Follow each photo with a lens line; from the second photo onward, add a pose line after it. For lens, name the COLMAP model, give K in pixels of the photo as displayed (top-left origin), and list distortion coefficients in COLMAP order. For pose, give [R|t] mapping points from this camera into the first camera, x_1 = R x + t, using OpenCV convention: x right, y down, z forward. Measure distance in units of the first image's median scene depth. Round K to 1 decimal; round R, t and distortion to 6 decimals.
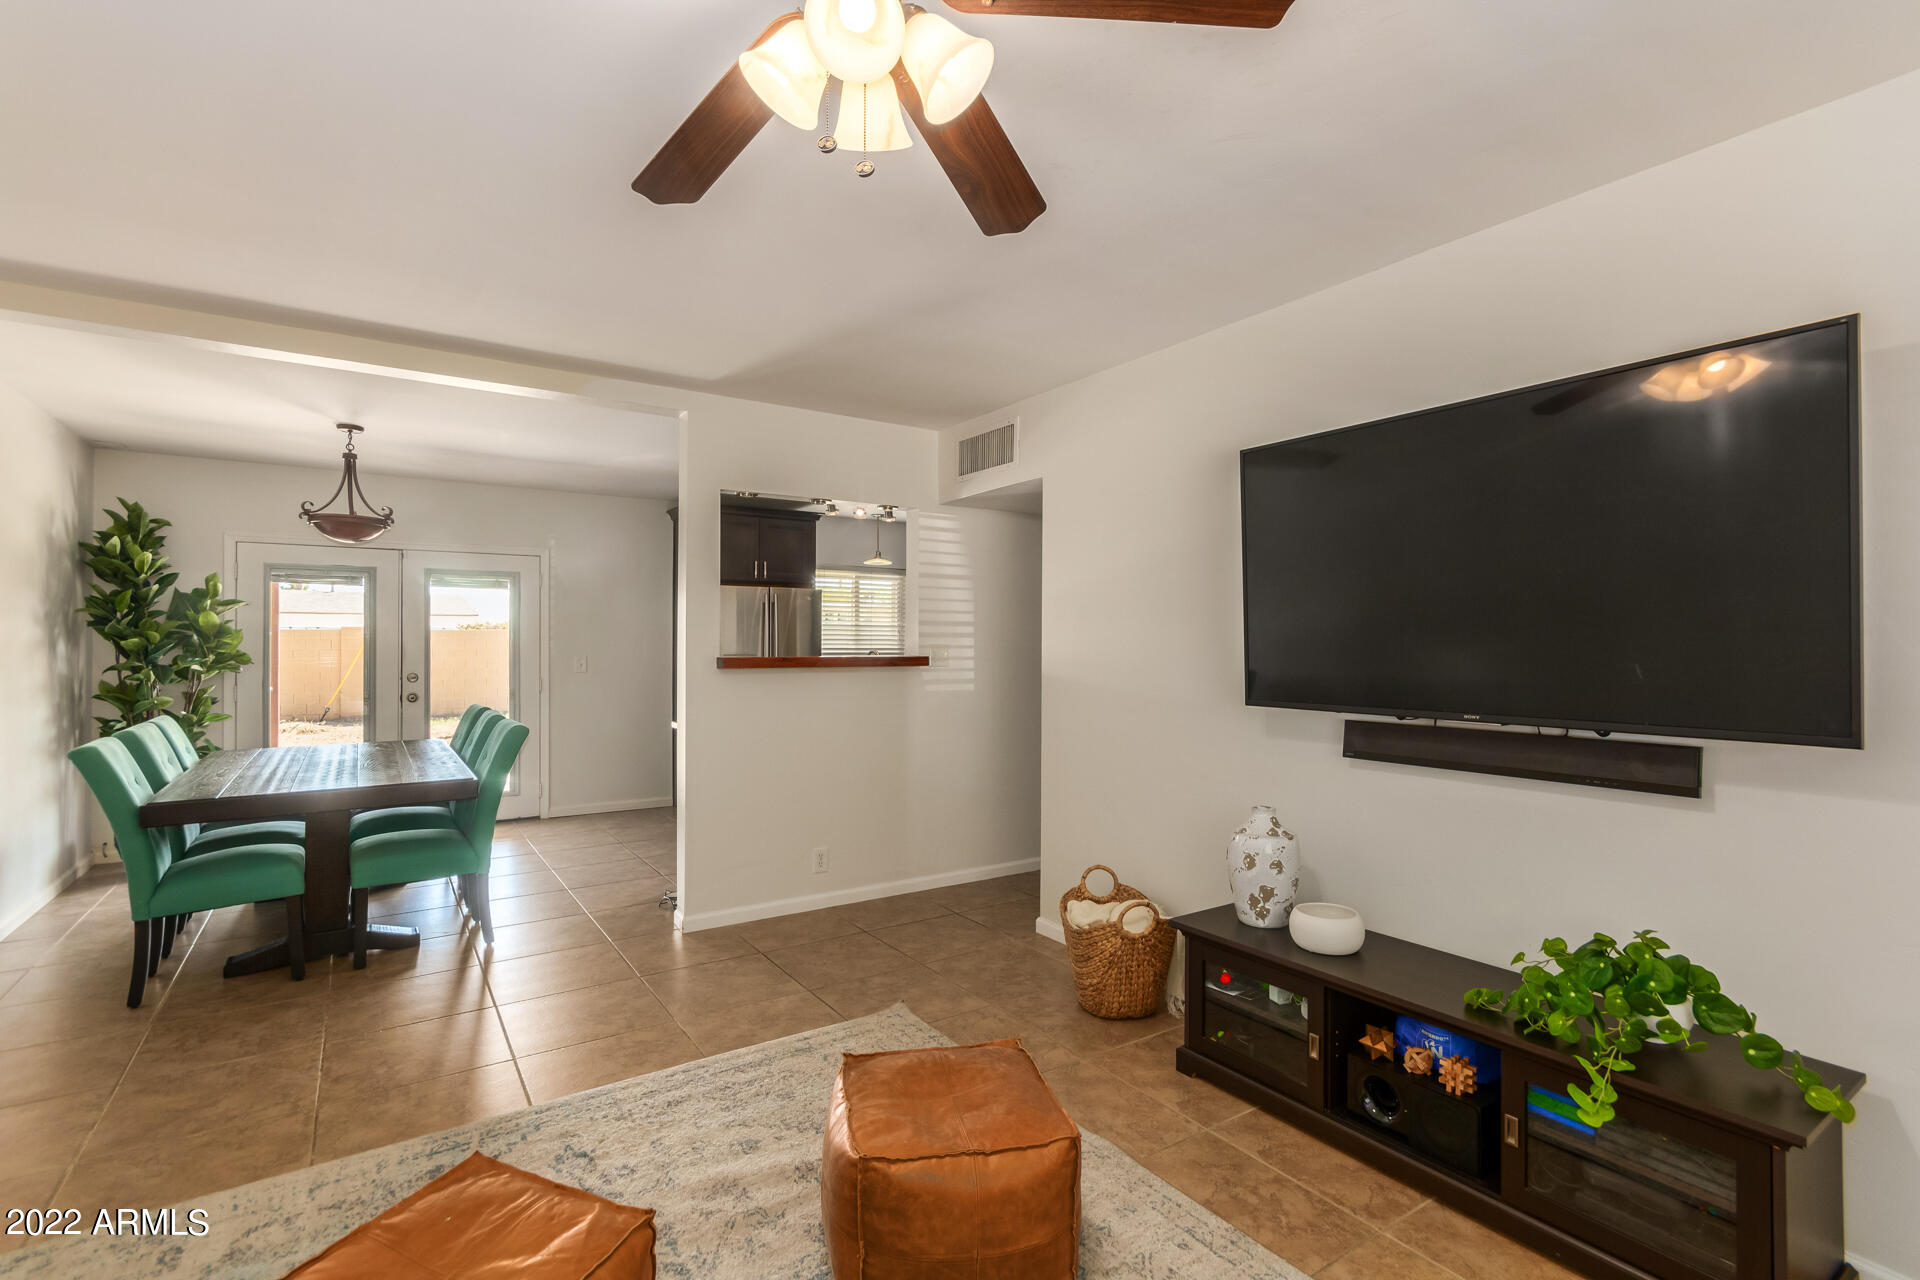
lens RADIAL K [[886.0, 0, 970.6], [0, 886.0, 642.1], [0, 0, 1]] dist [0.003918, 0.000444]
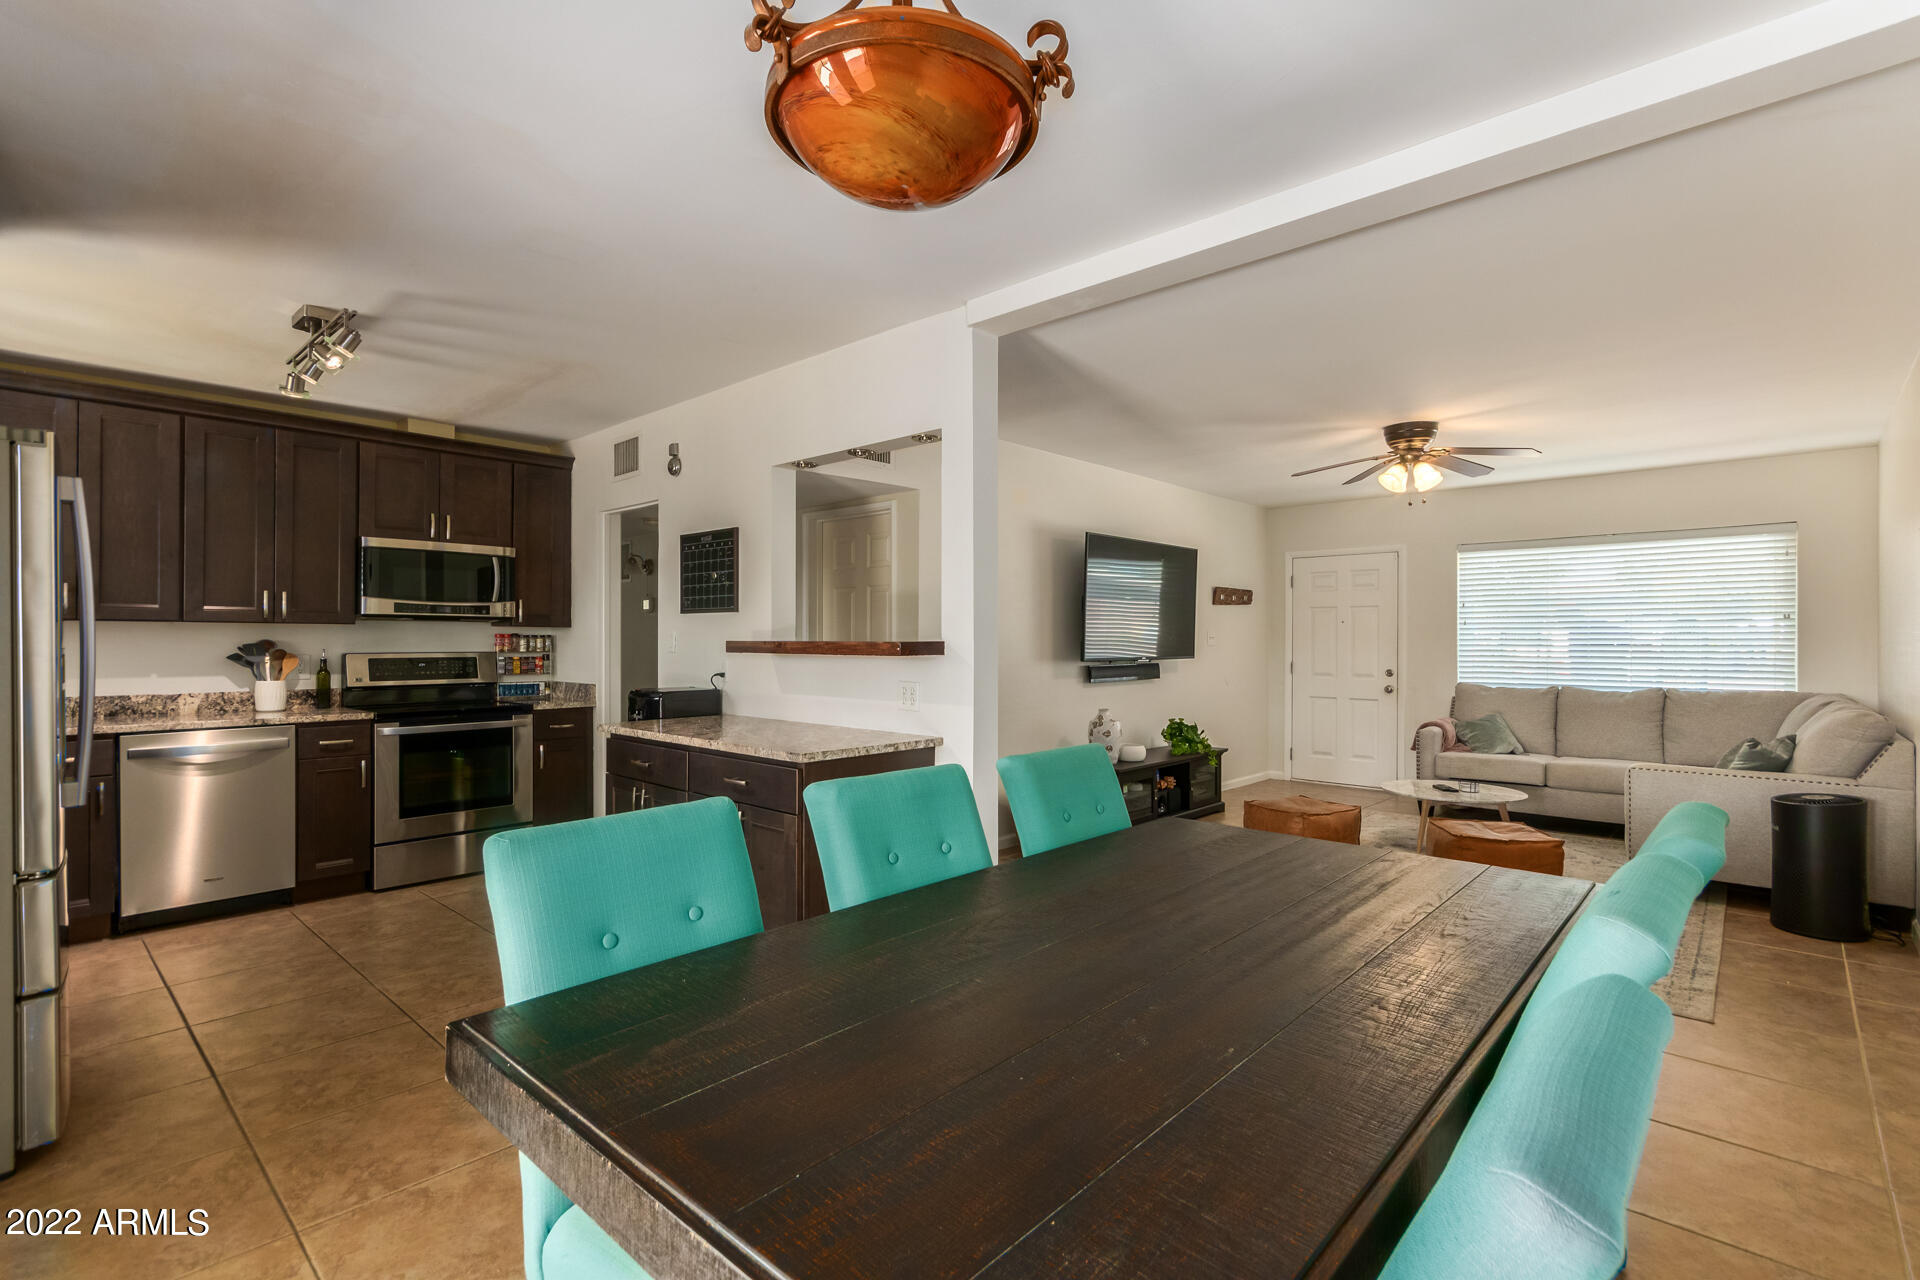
lens RADIAL K [[886.0, 0, 969.9], [0, 886.0, 635.4], [0, 0, 1]] dist [0.003918, 0.000444]
pose [[-0.229400, -0.000120, 0.973332, -1.873303], [-0.006988, 0.999974, -0.001523, 0.020681], [-0.973307, -0.007151, -0.229395, 2.057203]]
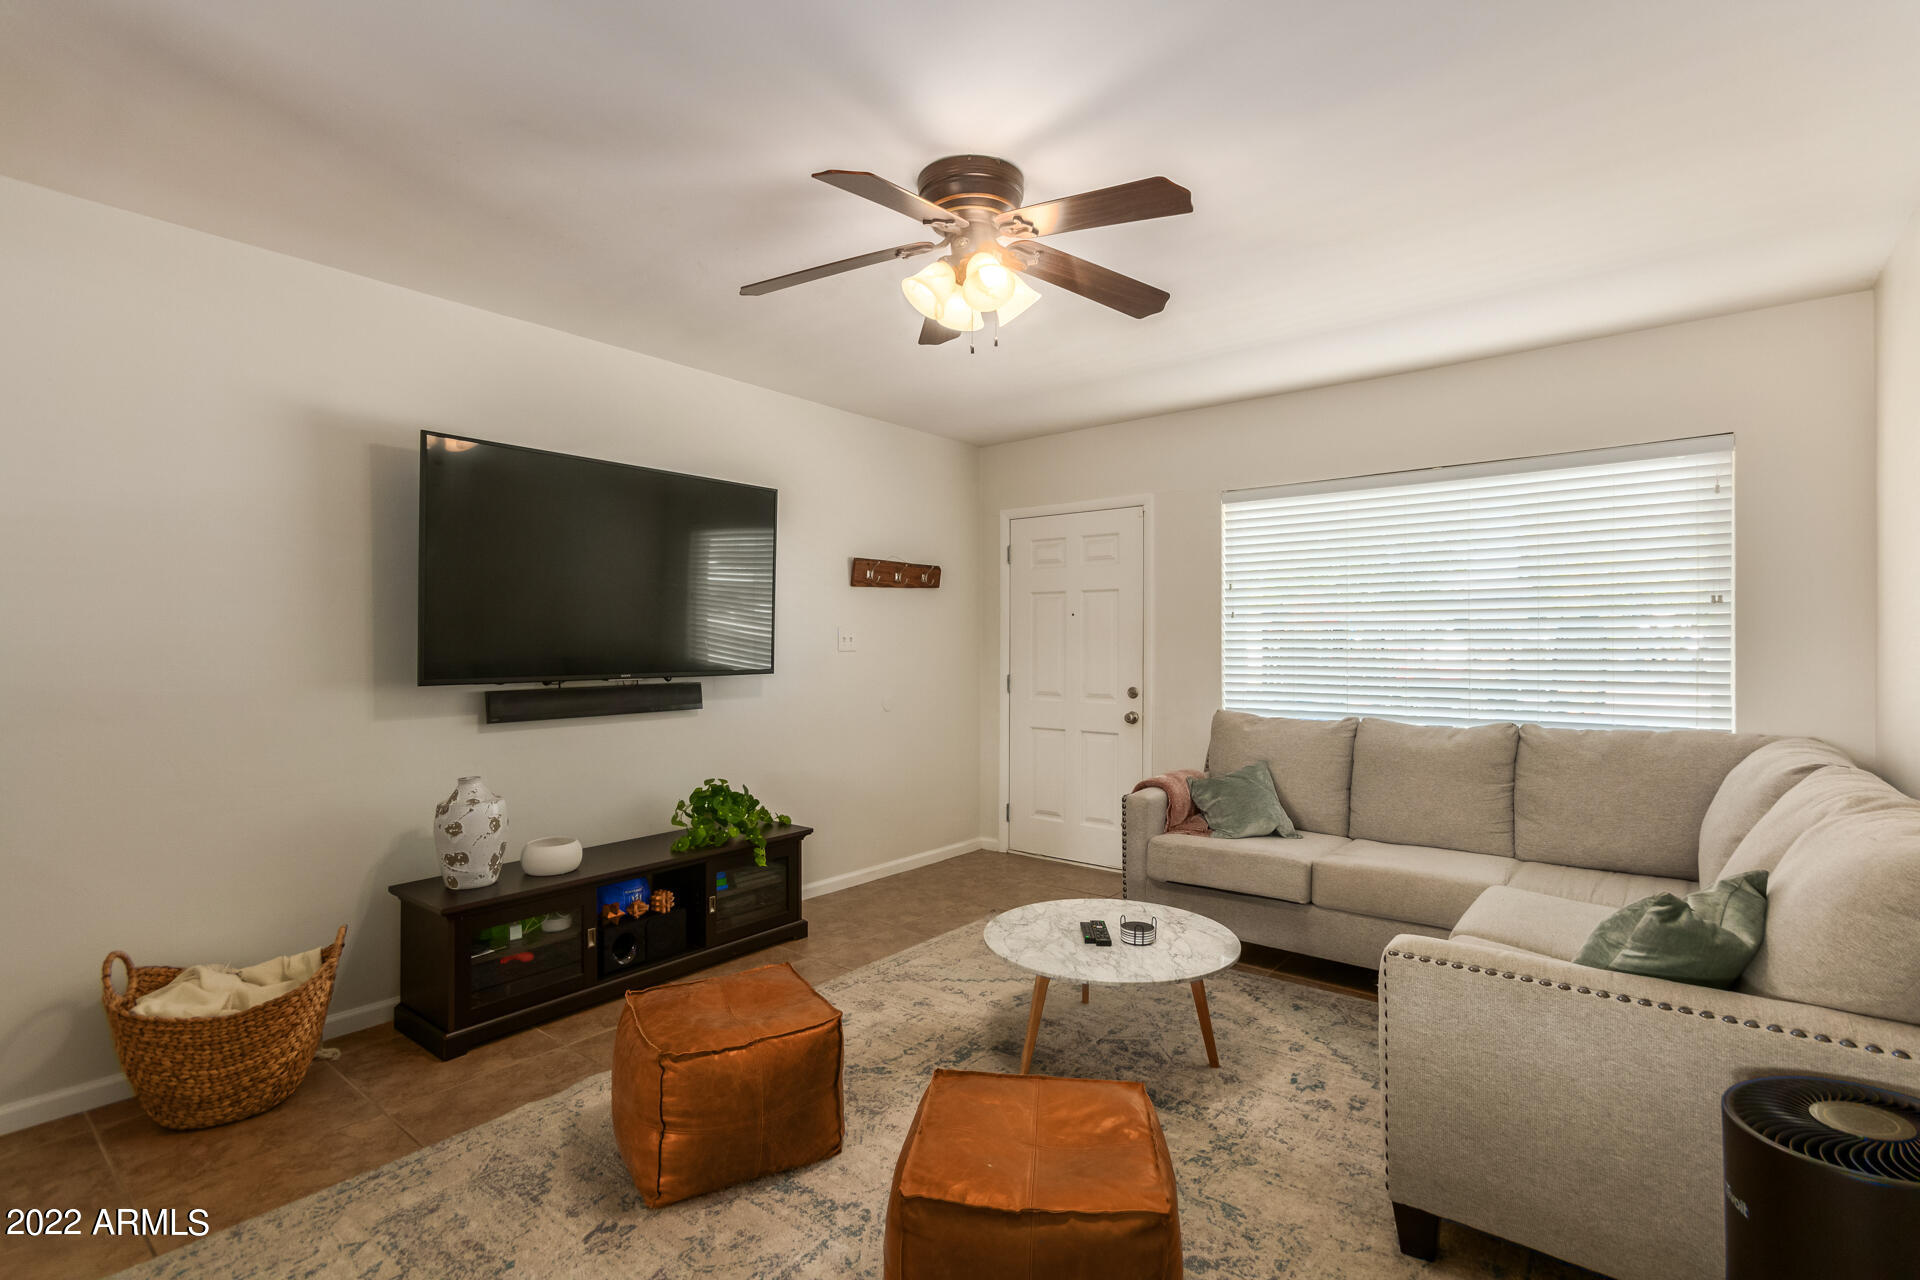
lens RADIAL K [[886.0, 0, 979.8], [0, 886.0, 639.0], [0, 0, 1]] dist [0.003918, 0.000444]
pose [[-0.299654, 0.000046, 0.954048, -0.999172], [-0.005383, 0.999984, -0.001739, 0.020849], [-0.954033, -0.005656, -0.299649, 0.840558]]
